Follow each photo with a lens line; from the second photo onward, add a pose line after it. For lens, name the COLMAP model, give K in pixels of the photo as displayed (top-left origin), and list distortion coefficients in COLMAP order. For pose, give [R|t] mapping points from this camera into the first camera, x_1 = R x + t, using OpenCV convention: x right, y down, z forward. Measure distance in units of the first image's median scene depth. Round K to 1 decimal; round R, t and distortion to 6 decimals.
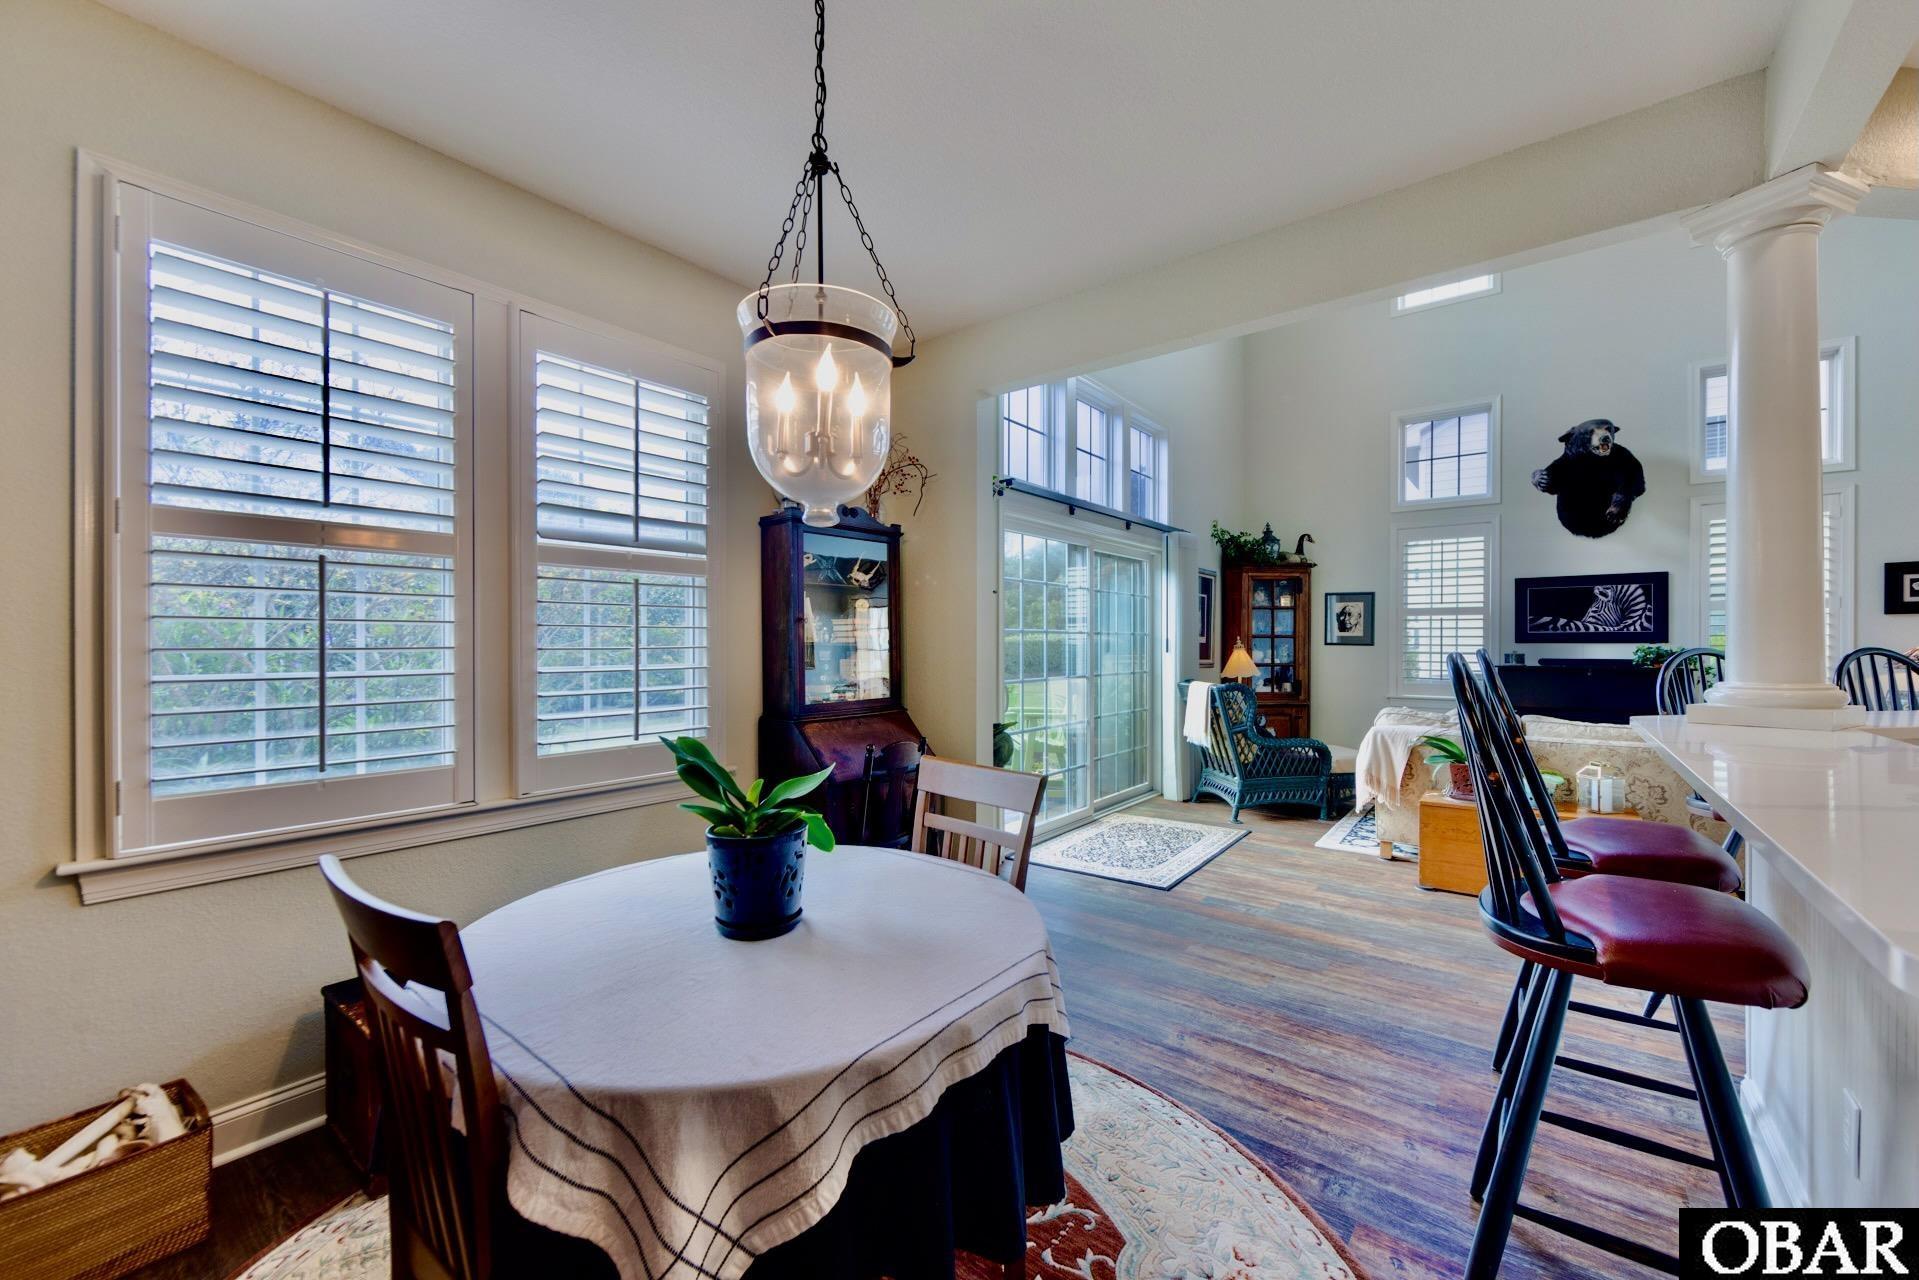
lens RADIAL K [[753.8, 0, 955.4], [0, 753.8, 641.9], [0, 0, 1]] dist [-0.002340, 0.000116]
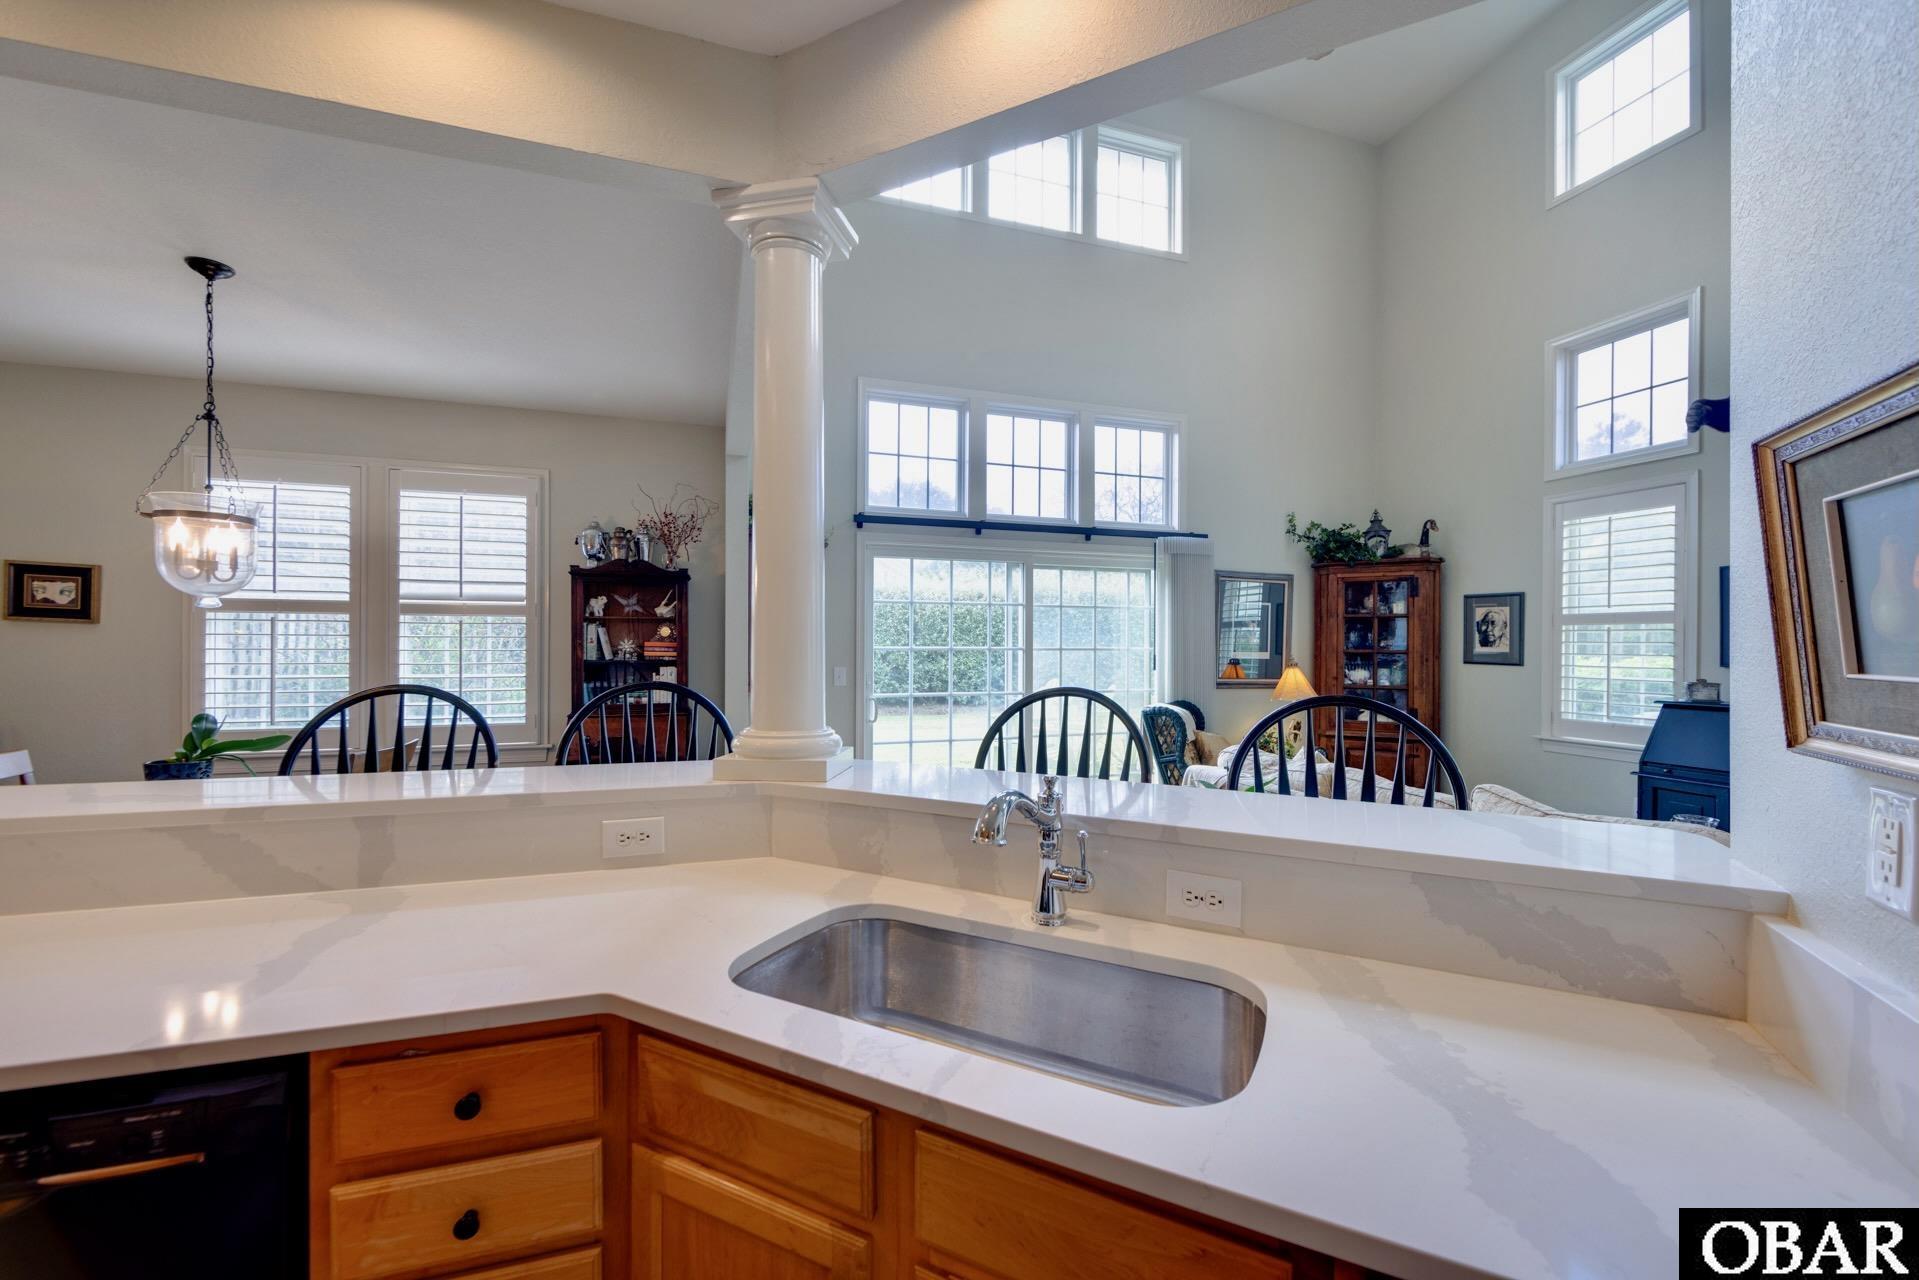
lens RADIAL K [[753.8, 0, 958.8], [0, 753.8, 647.1], [0, 0, 1]] dist [-0.002340, 0.000116]
pose [[0.837229, 0.004544, -0.546834, 0.588880], [-0.003658, 0.999990, 0.002709, -0.015691], [0.546841, -0.000268, 0.837237, 0.110944]]
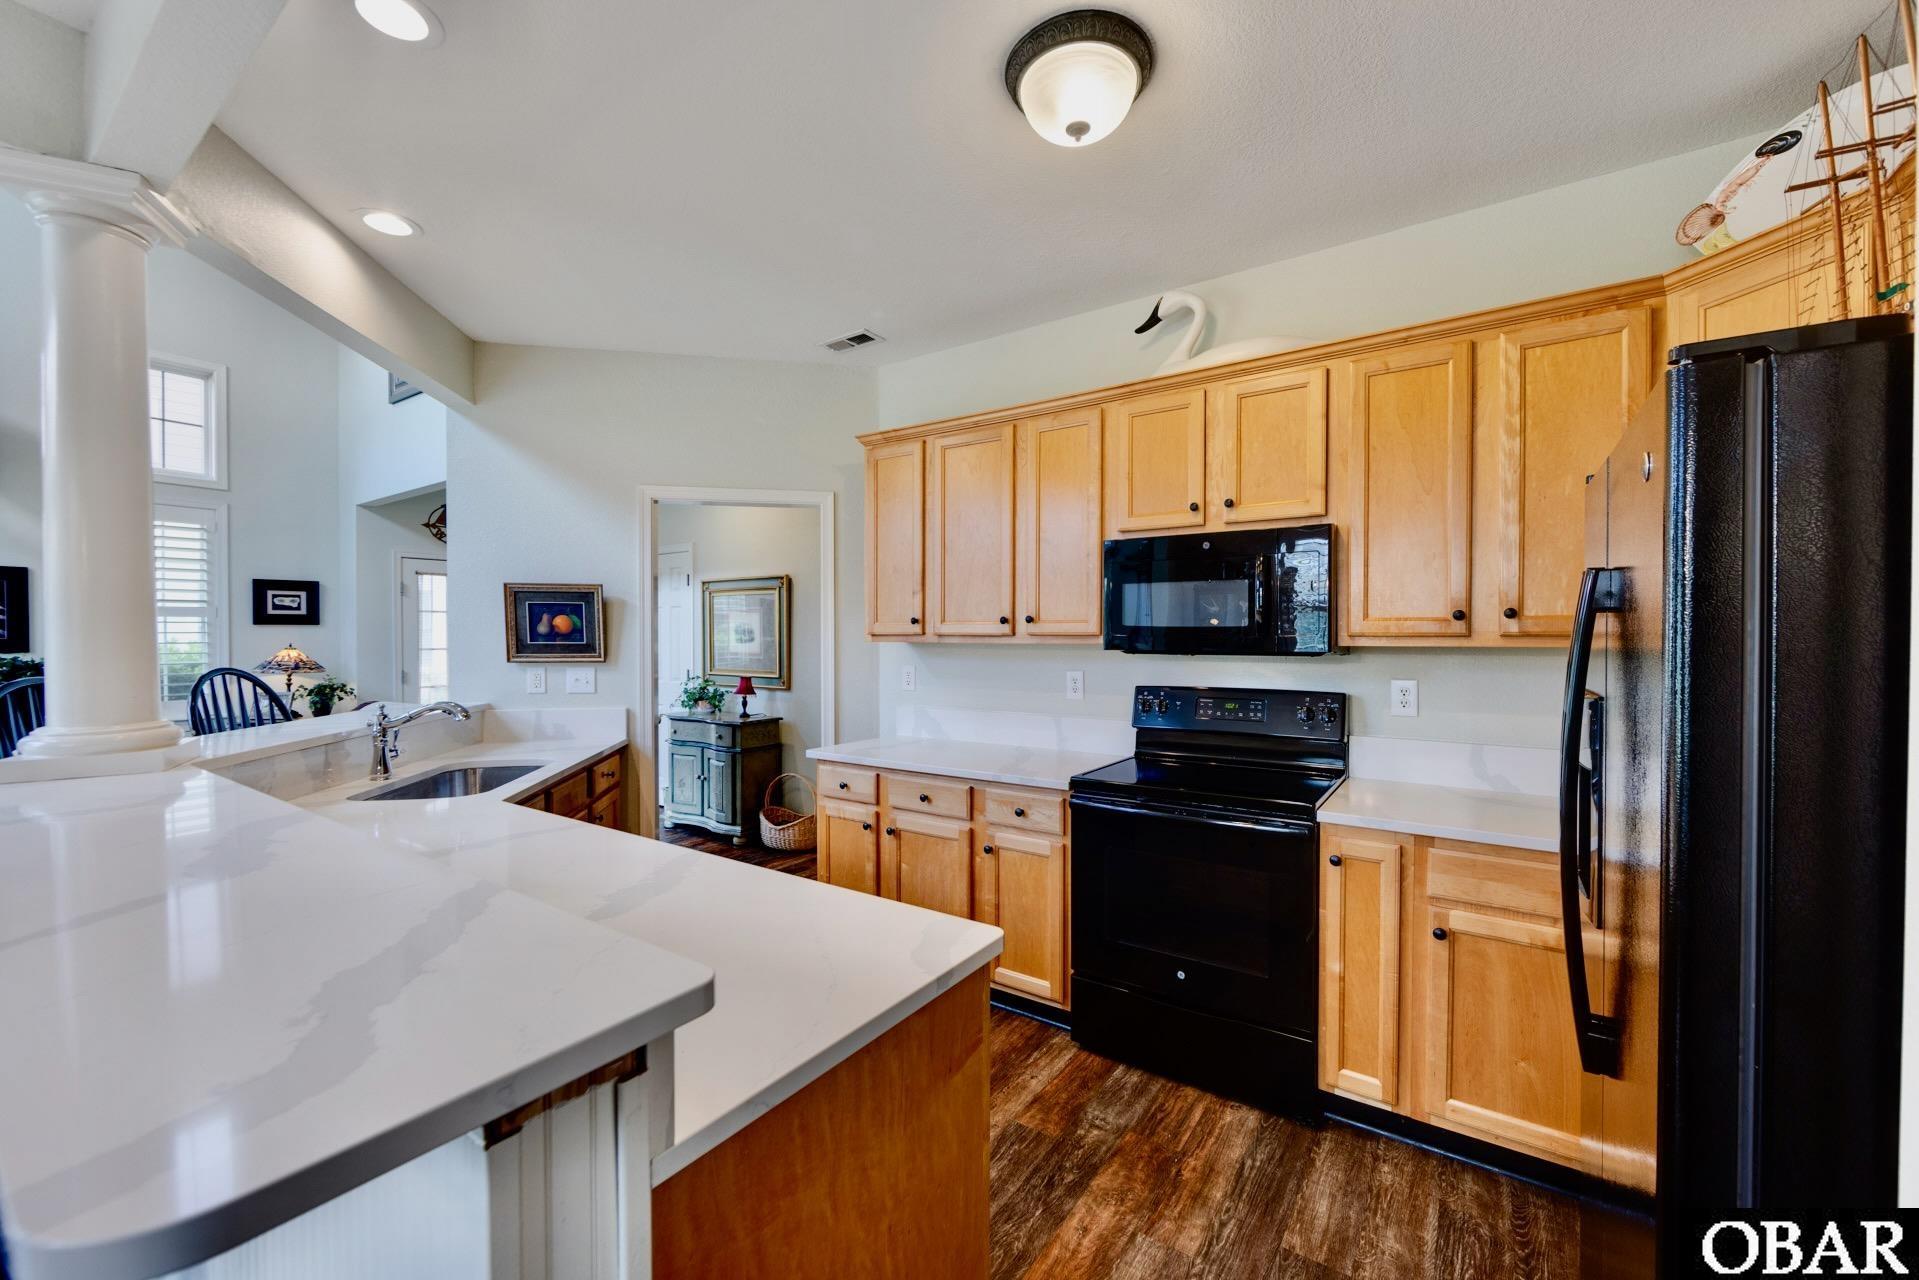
lens RADIAL K [[753.8, 0, 966.3], [0, 753.8, 645.8], [0, 0, 1]] dist [-0.002340, 0.000116]
pose [[-0.064933, -0.011543, 0.997823, 0.039114], [-0.003066, 0.999931, 0.011368, -0.017947], [-0.997885, -0.002321, -0.064964, 0.007654]]
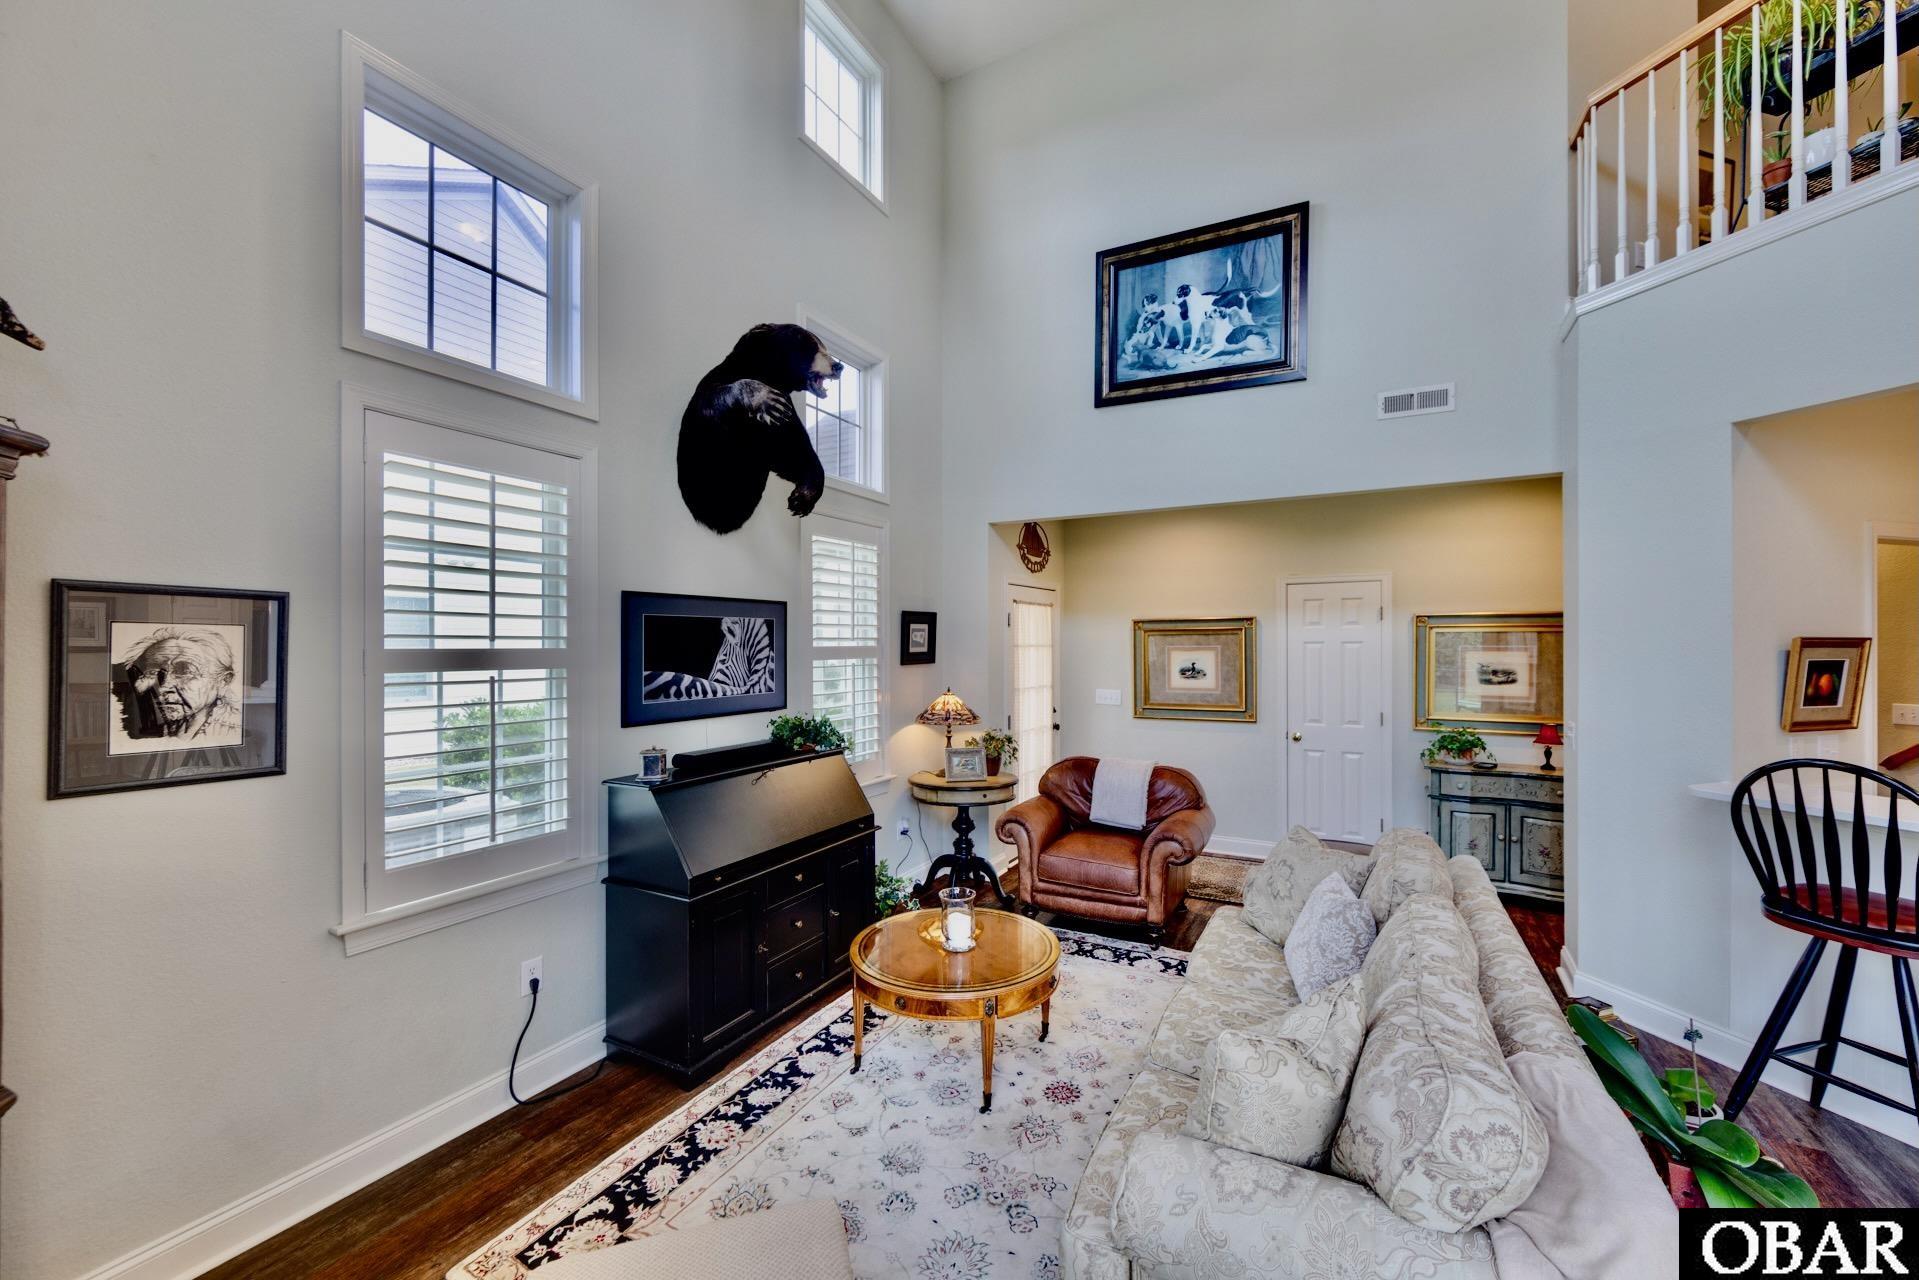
lens RADIAL K [[753.8, 0, 966.8], [0, 753.8, 649.8], [0, 0, 1]] dist [-0.002340, 0.000116]
pose [[-0.174422, -0.007595, 0.984642, 0.260219], [-0.000455, 0.999971, 0.007633, -0.054727], [-0.984671, 0.000883, -0.174421, 0.934400]]
